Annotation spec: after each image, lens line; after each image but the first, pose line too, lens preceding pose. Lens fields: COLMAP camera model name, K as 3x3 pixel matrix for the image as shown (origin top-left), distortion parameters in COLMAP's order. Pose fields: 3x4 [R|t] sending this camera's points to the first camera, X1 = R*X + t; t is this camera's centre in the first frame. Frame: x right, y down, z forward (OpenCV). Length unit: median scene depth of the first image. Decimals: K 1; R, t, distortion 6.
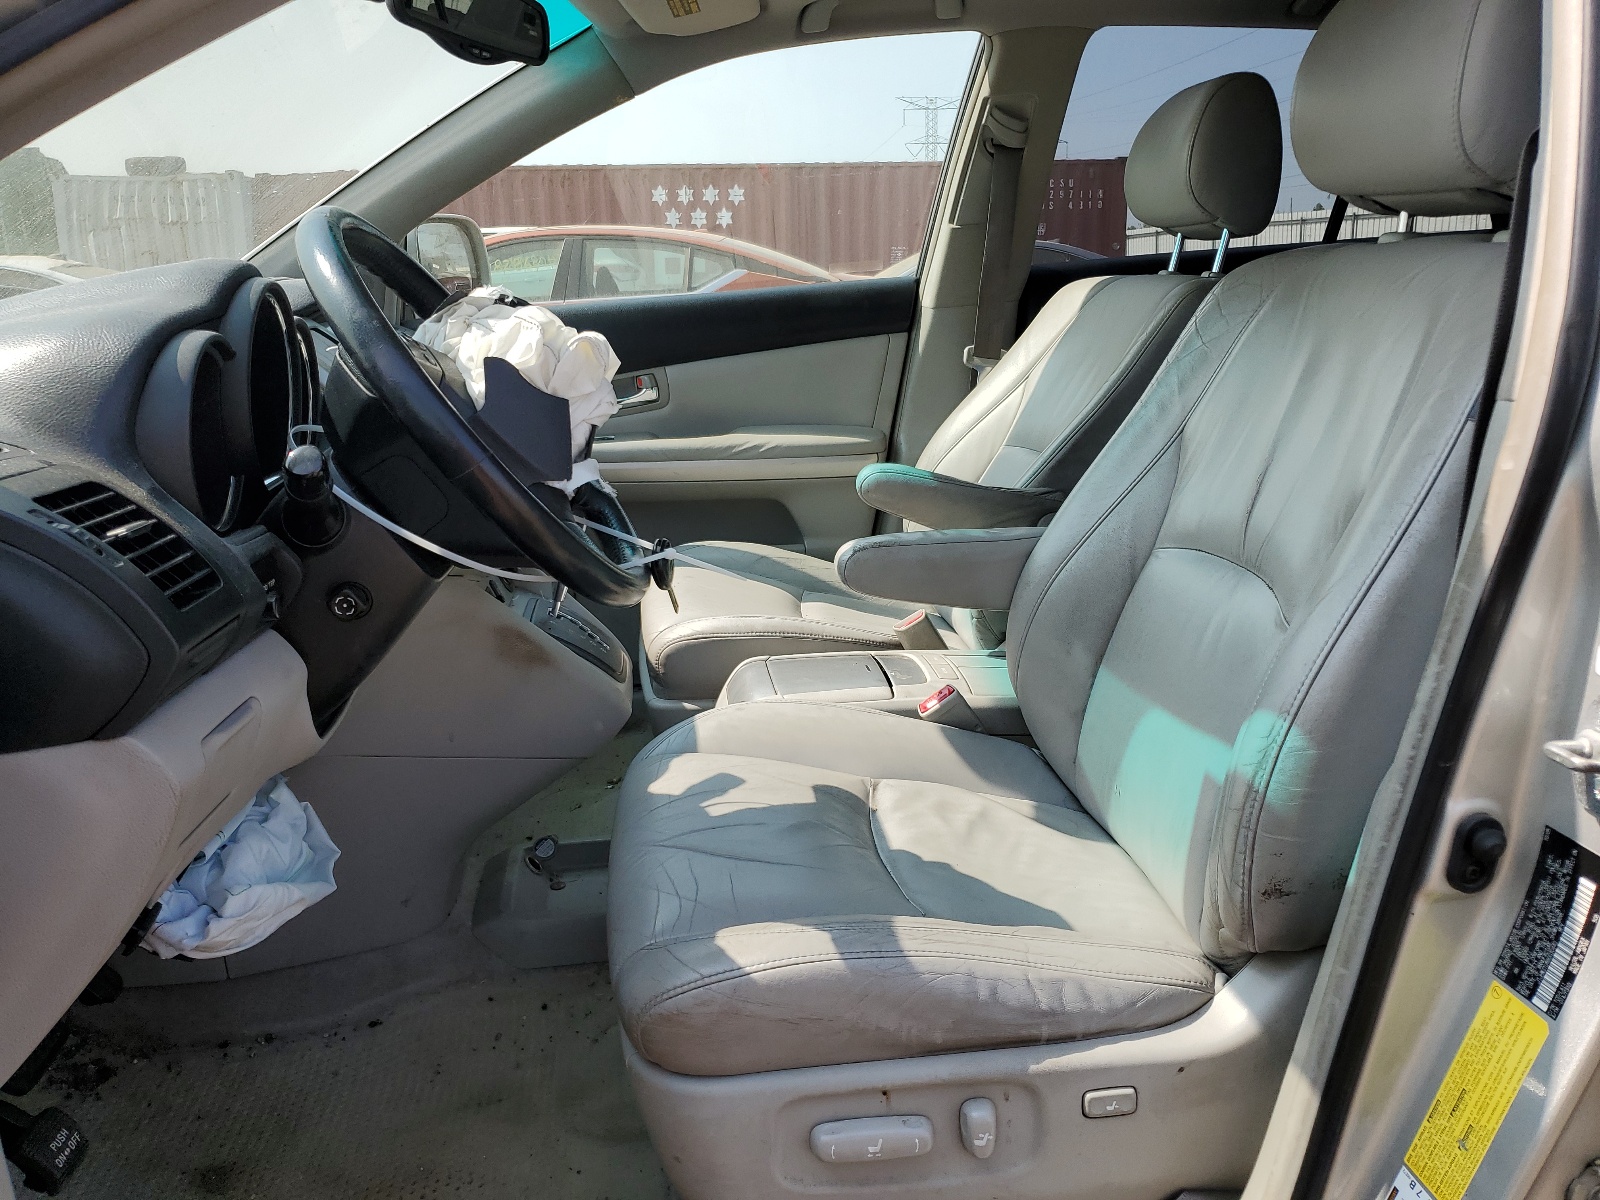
lens RADIAL K [[1214.0, 0, 803.7], [0, 1214.0, 587.4], [0, 0, 1]] dist [0.038082, 0.001341]
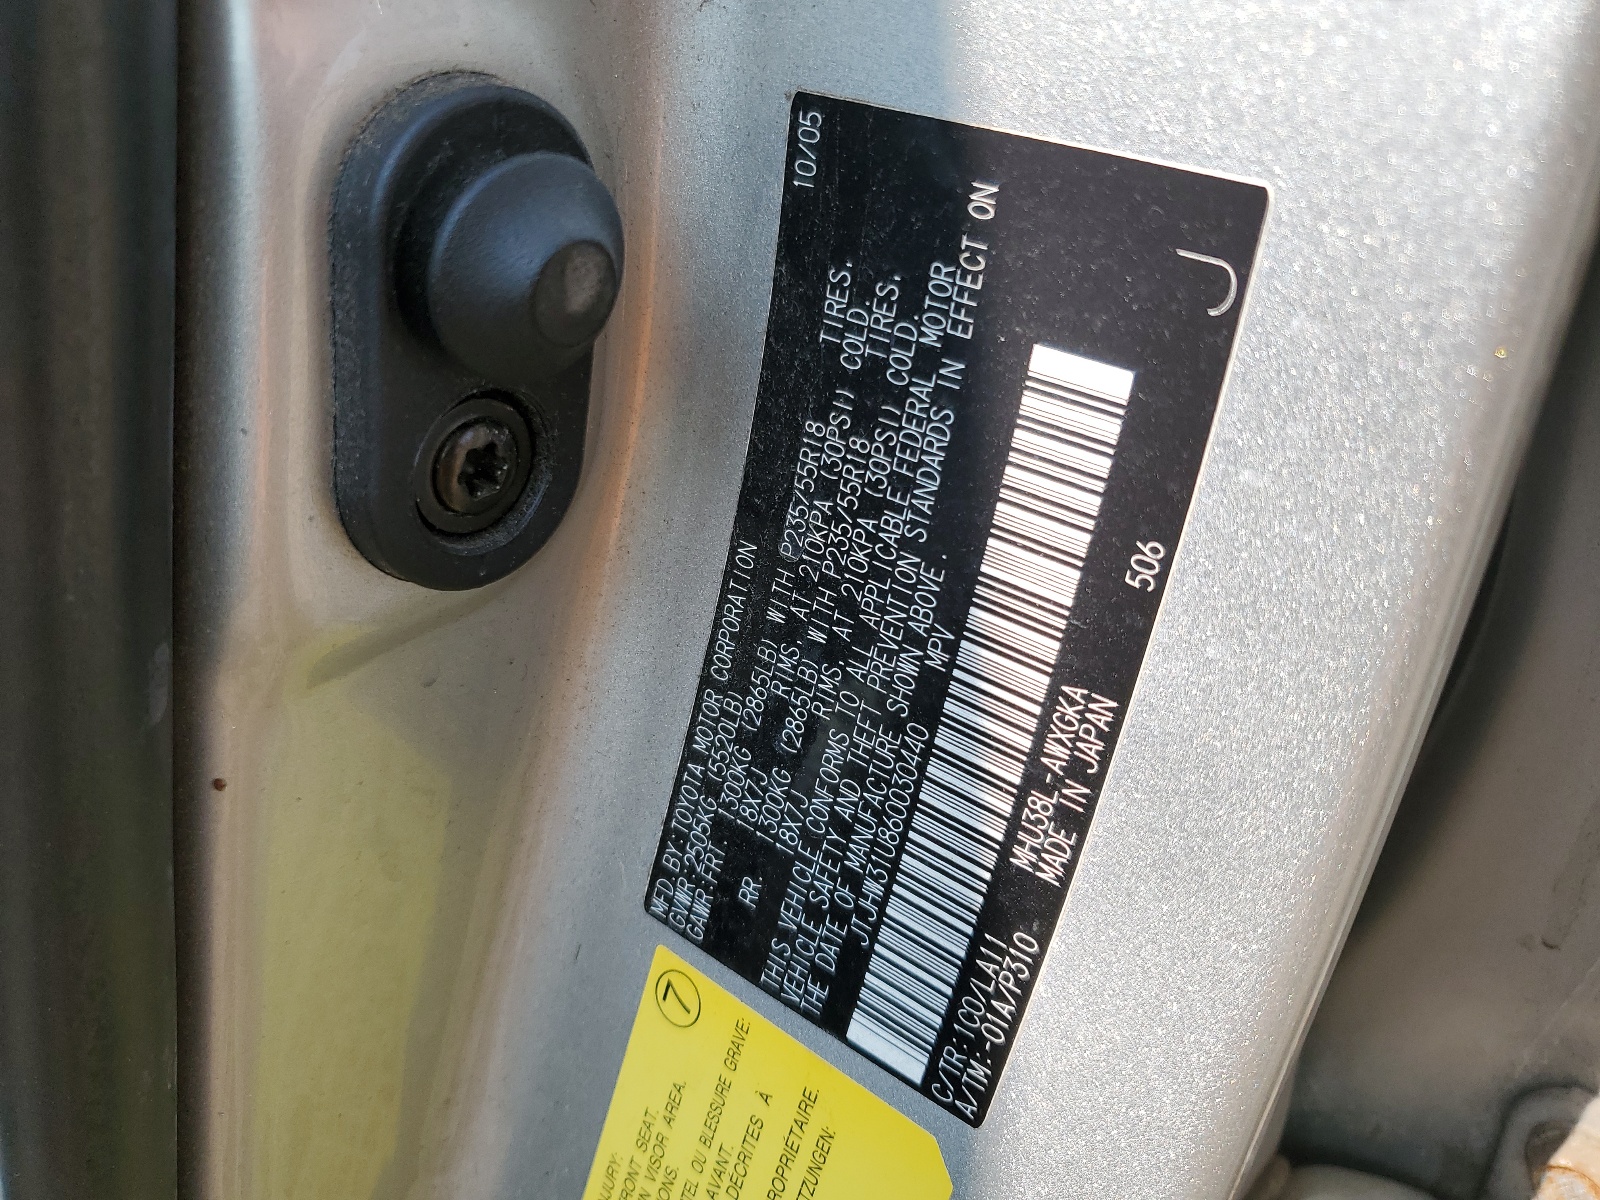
lens RADIAL K [[1214.0, 0, 799.3], [0, 1214.0, 594.4], [0, 0, 1]] dist [0.038082, 0.001341]
pose [[0.739307, -0.292365, 0.606588, 0.486942], [0.100664, 0.938689, 0.329742, 0.204825], [-0.665802, -0.182719, 0.723410, 0.877412]]
